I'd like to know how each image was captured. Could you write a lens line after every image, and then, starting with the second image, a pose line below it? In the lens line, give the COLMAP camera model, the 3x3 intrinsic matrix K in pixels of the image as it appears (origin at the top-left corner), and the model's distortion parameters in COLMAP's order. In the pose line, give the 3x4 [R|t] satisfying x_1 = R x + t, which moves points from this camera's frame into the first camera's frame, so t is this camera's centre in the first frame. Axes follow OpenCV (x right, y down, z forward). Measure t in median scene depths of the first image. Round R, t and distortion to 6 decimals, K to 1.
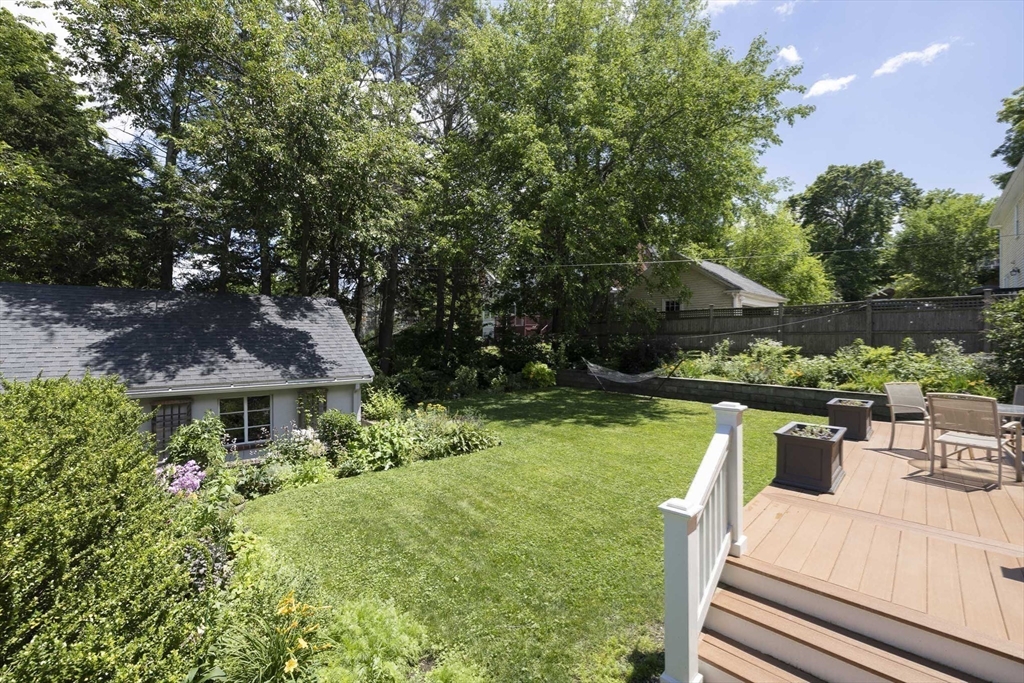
lens RADIAL K [[440.5, 0, 518.5], [0, 440.5, 354.4], [0, 0, 1]] dist [0.019950, 0.000241]
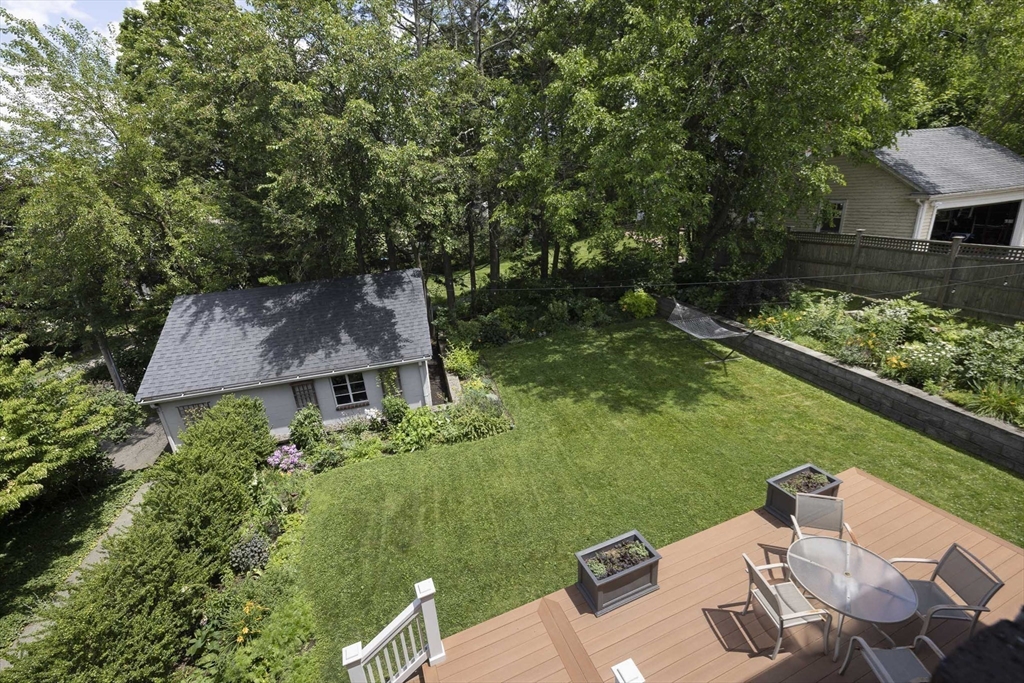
lens RADIAL K [[440.5, 0, 518.5], [0, 440.5, 354.4], [0, 0, 1]] dist [0.019950, 0.000241]
pose [[0.902952, 0.085869, -0.421074, 0.288624], [0.065374, 0.940983, 0.332081, -0.239705], [0.424739, -0.327381, 0.844049, 0.029524]]
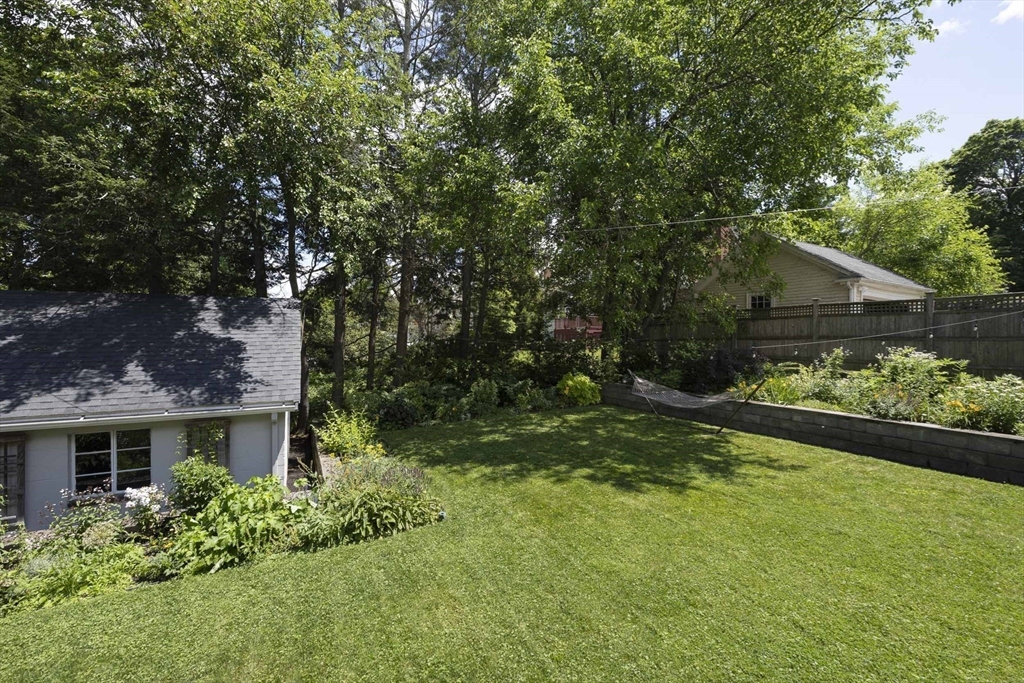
lens RADIAL K [[434.0, 0, 516.0], [0, 434.0, 347.4], [0, 0, 1]] dist [-0.000504, 0.005916]
pose [[0.979441, 0.000432, -0.201733, 0.118547], [-0.004053, 0.999838, -0.017539, -0.021708], [0.201692, 0.017996, 0.979284, 0.244356]]
